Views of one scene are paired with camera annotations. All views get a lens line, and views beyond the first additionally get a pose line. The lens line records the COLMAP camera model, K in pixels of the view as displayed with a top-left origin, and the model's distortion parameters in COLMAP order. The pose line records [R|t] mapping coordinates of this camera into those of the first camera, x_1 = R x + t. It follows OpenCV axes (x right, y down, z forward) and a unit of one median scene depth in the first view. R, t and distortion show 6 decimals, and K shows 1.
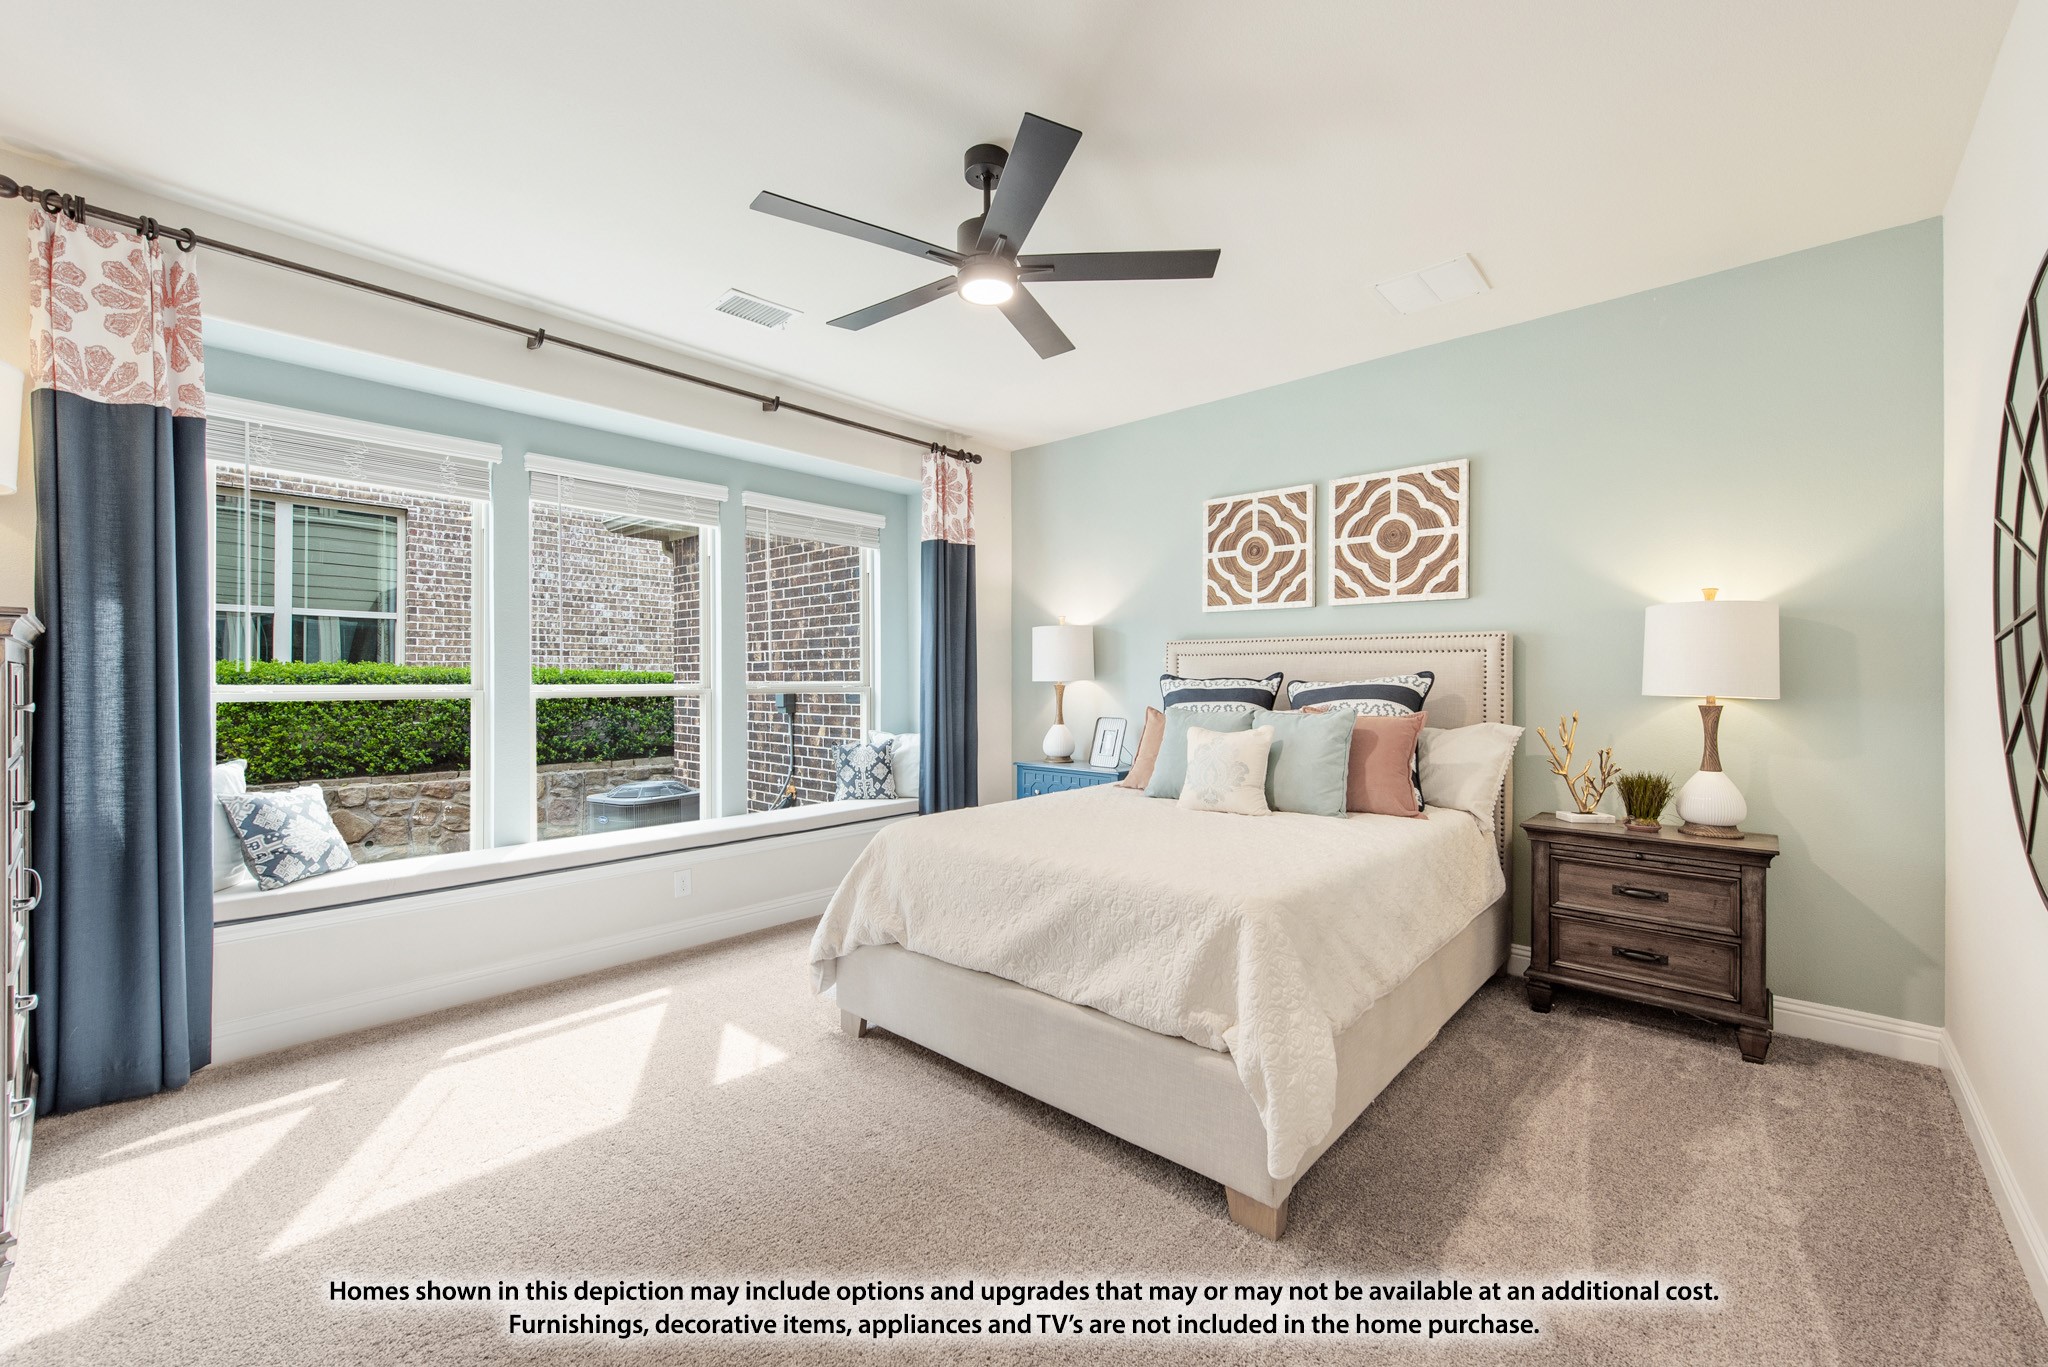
lens RADIAL K [[822.5, 0, 1025.8], [0, 822.5, 680.5], [0, 0, 1]] dist [0.010917, -0.002260]
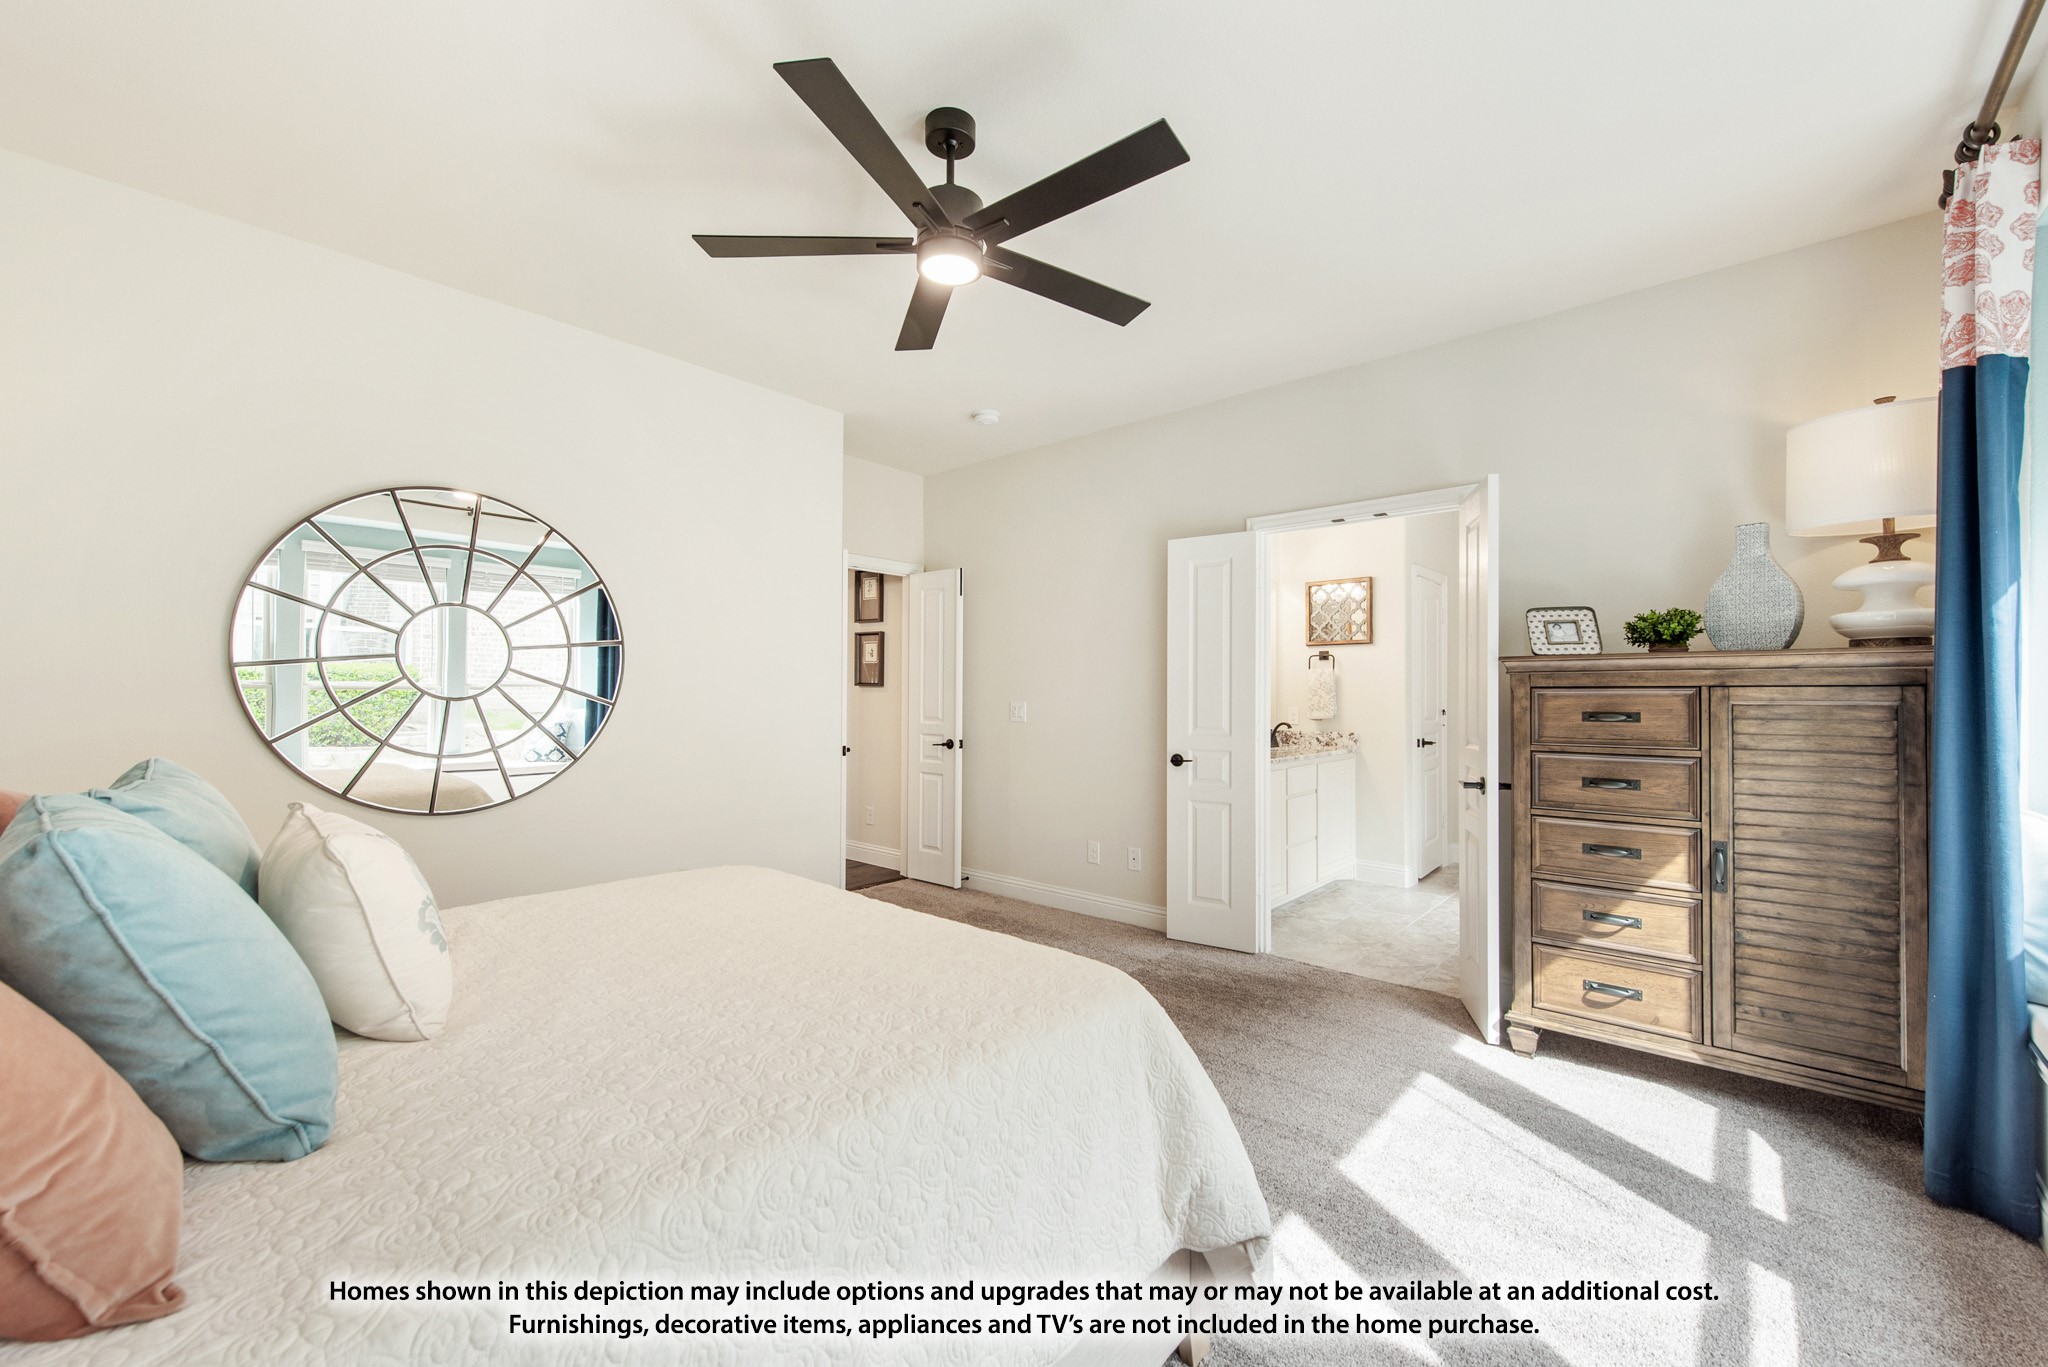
lens RADIAL K [[822.5, 0, 1022.0], [0, 822.5, 684.2], [0, 0, 1]] dist [0.010917, -0.002260]
pose [[-0.998277, -0.000056, -0.058681, -0.075219], [-0.000103, 1.000000, 0.000794, -0.021597], [0.058681, 0.000799, -0.998276, 1.906138]]
